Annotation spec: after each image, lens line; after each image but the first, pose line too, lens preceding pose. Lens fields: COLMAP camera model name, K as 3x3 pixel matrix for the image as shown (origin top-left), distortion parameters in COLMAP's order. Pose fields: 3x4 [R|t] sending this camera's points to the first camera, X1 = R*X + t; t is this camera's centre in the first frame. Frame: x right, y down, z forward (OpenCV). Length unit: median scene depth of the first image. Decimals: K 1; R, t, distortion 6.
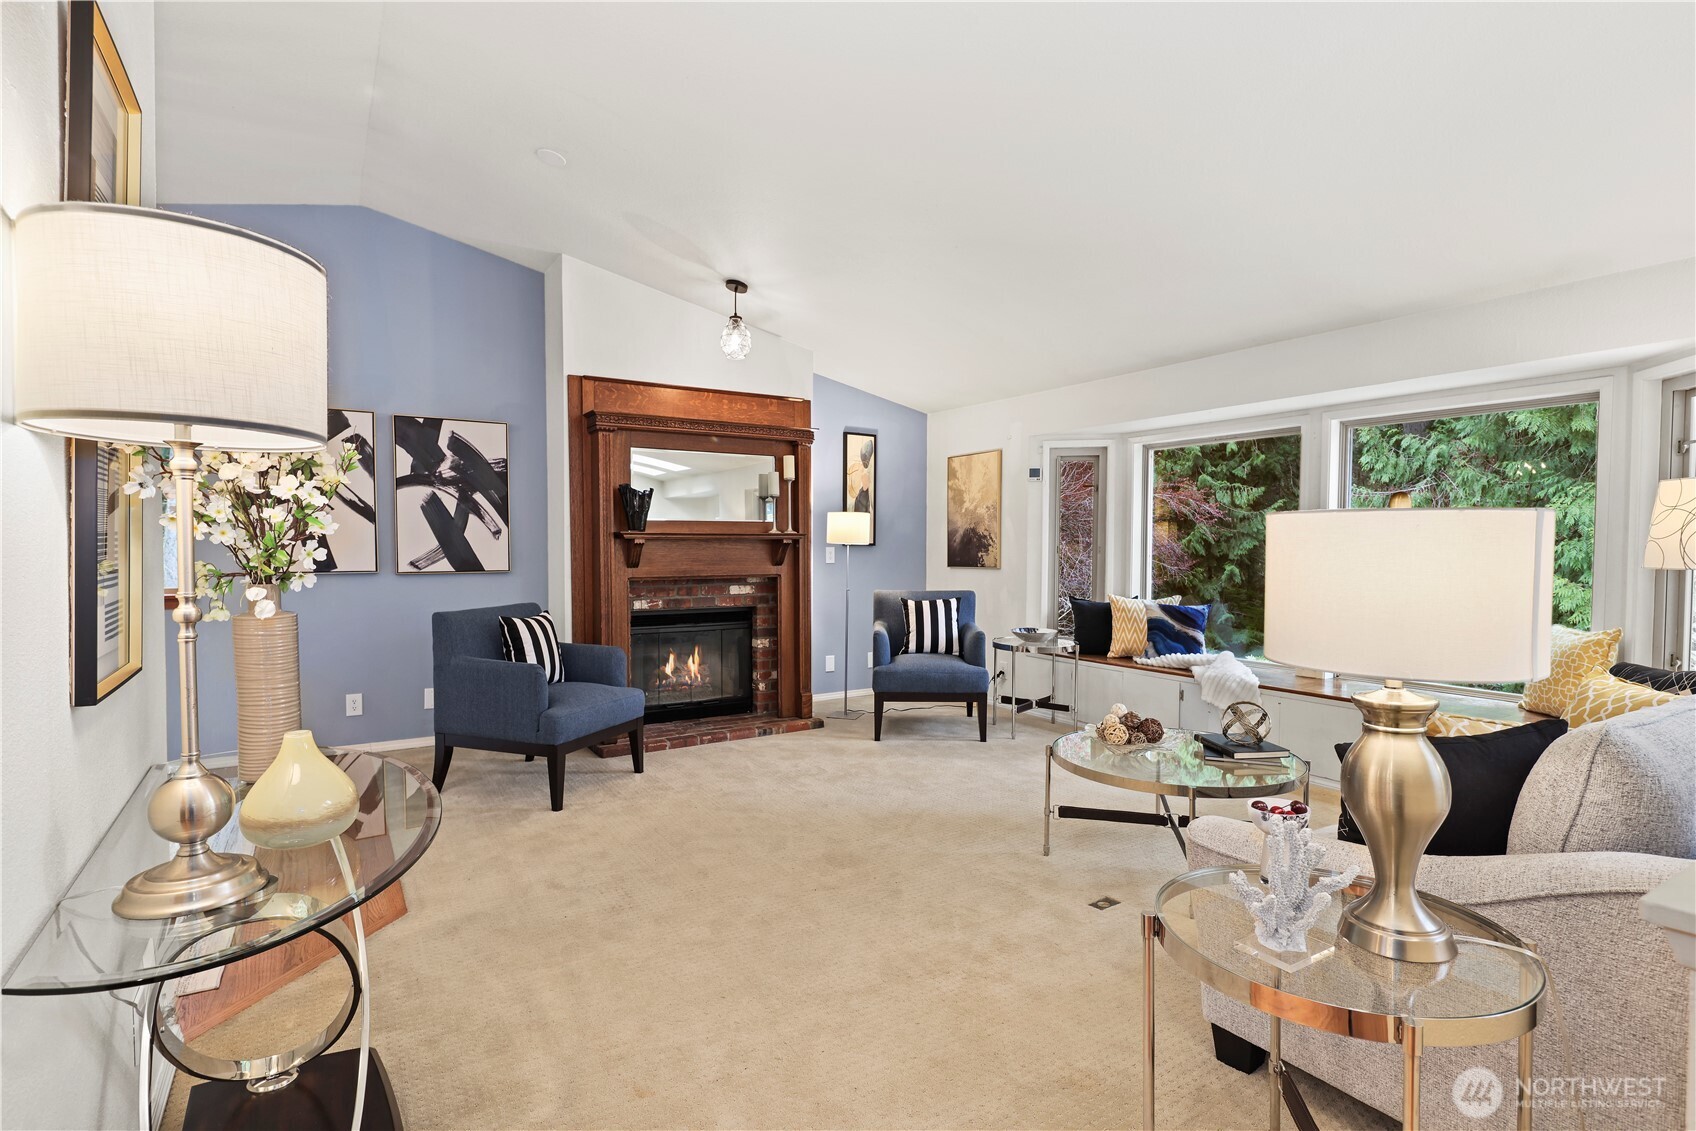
lens RADIAL K [[831.1, 0, 839.8], [0, 831.1, 565.3], [0, 0, 1]] dist [0.006110, -0.004178]
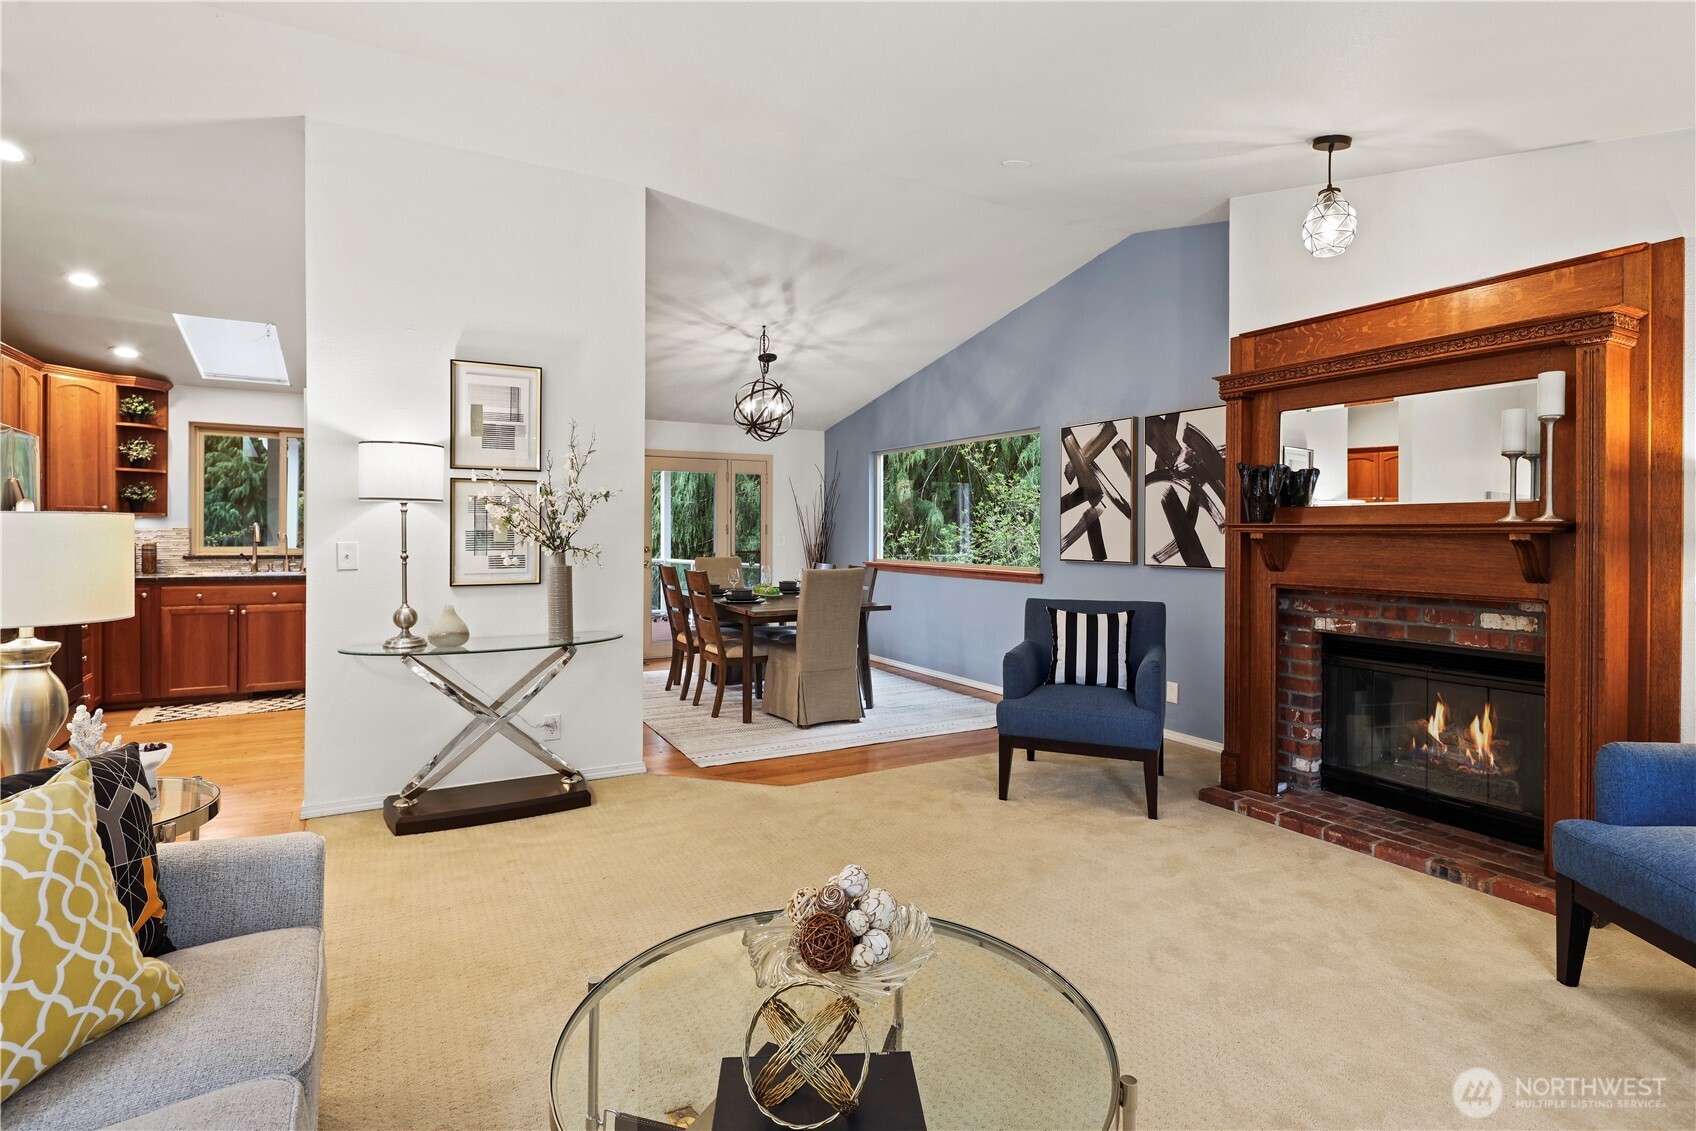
lens RADIAL K [[831.1, 0, 838.4], [0, 831.1, 537.8], [0, 0, 1]] dist [0.006110, -0.004178]
pose [[-0.051845, 0.005427, -0.998640, 0.532321], [-0.028717, 0.999564, 0.006923, -0.021451], [0.998242, 0.029037, -0.051667, 0.649538]]
